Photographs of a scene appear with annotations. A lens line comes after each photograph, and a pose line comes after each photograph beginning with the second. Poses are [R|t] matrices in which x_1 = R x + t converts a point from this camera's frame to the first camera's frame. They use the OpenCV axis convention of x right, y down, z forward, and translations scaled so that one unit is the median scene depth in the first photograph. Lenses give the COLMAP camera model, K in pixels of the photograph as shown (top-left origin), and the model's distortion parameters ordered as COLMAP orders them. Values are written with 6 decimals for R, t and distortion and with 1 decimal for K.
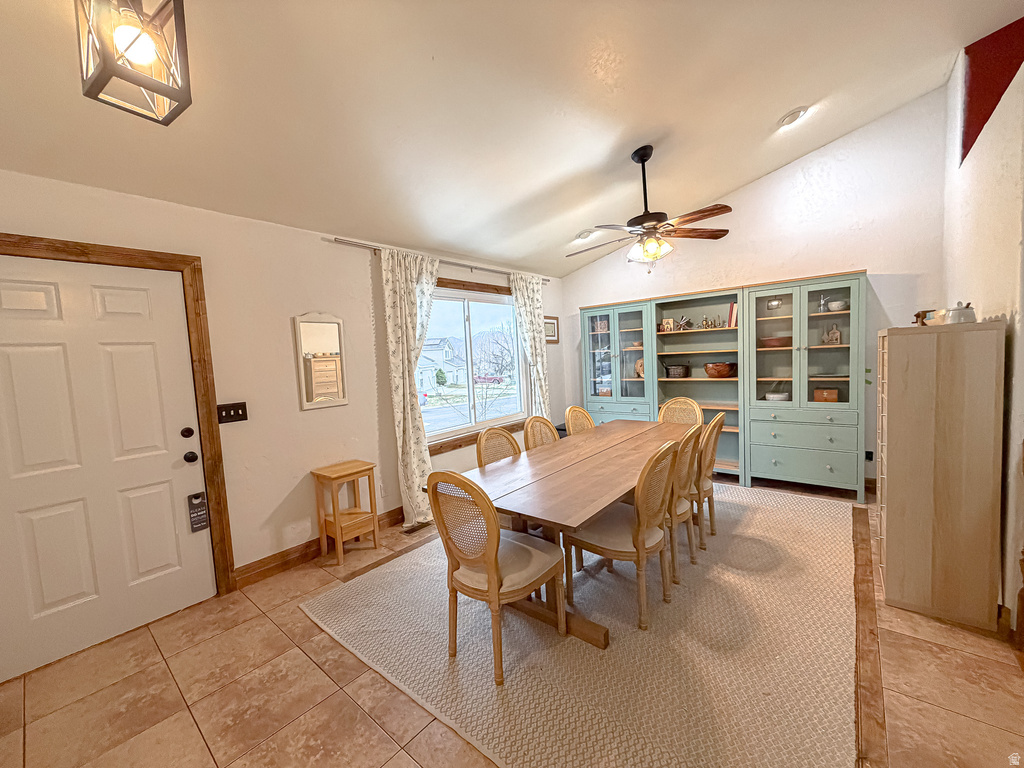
lens RADIAL K [[407.9, 0, 512.1], [0, 407.9, 383.0], [0, 0, 1]] dist [-0.000731, 0.000847]
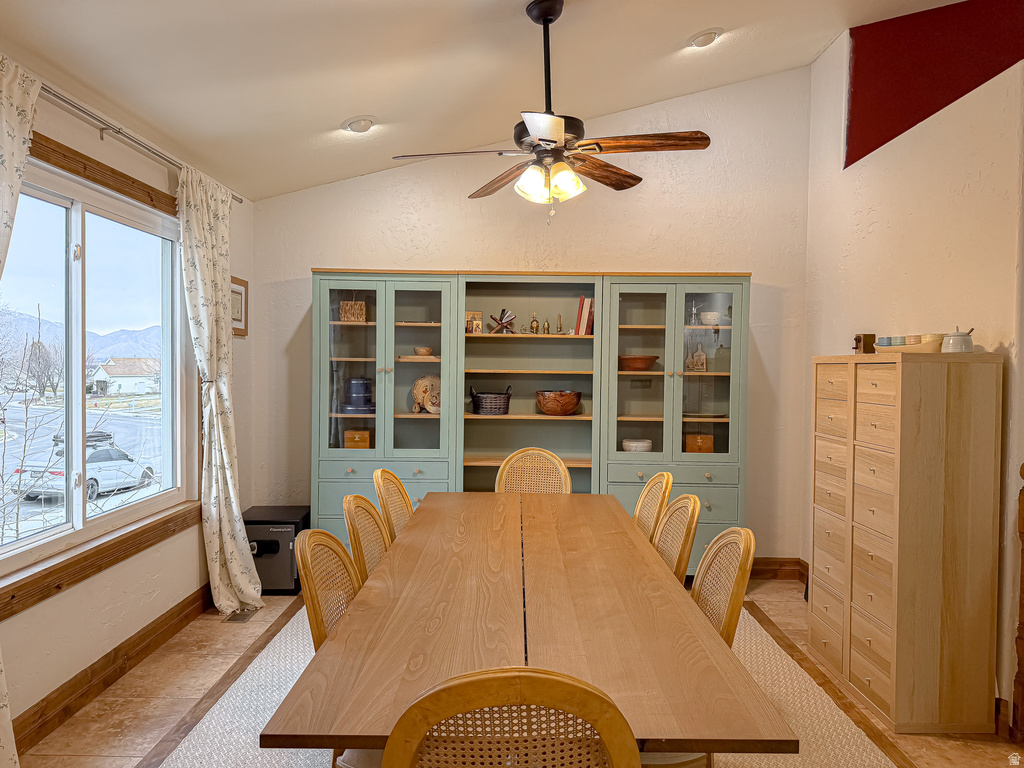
lens RADIAL K [[717.9, 0, 514.9], [0, 717.9, 383.9], [0, 0, 1]] dist [0.052981, -0.051270]
pose [[0.770191, 0.044812, 0.636237, -0.240695], [-0.009228, 0.998207, -0.059136, 0.004235], [-0.637746, 0.039675, 0.769224, 0.222685]]
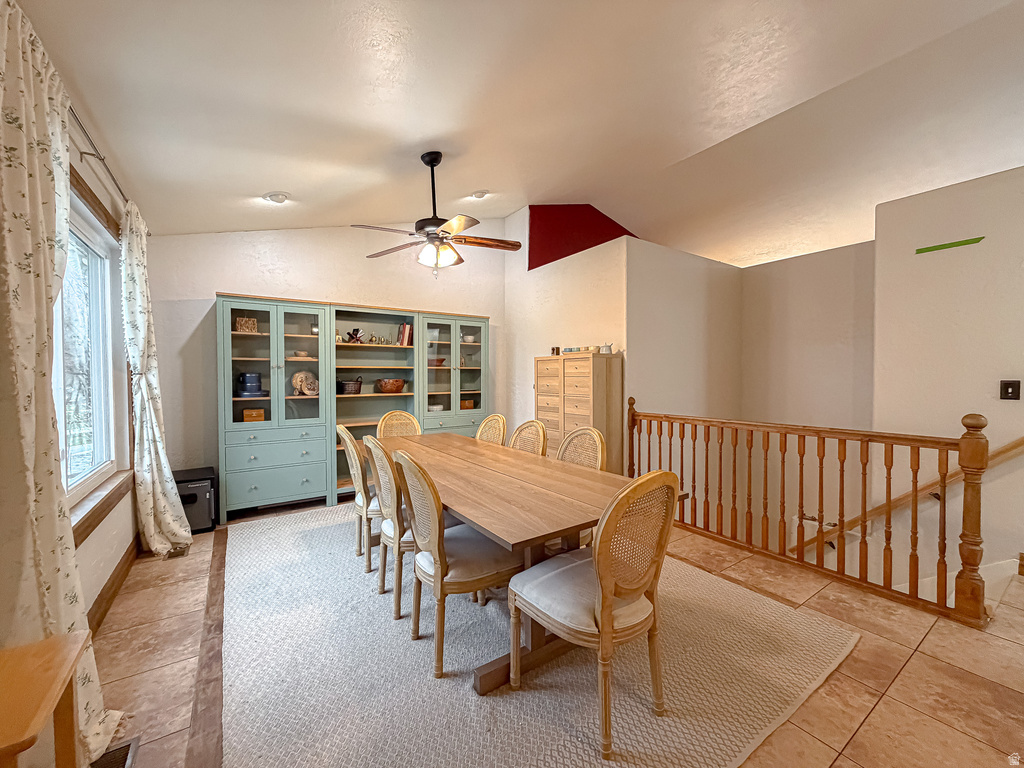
lens RADIAL K [[407.9, 0, 507.8], [0, 407.9, 381.9], [0, 0, 1]] dist [-0.000731, 0.000847]
pose [[0.284586, 0.035800, 0.957982, -0.423026], [0.052861, 0.997196, -0.052969, 0.030461], [-0.957192, 0.065714, 0.281896, 0.444980]]
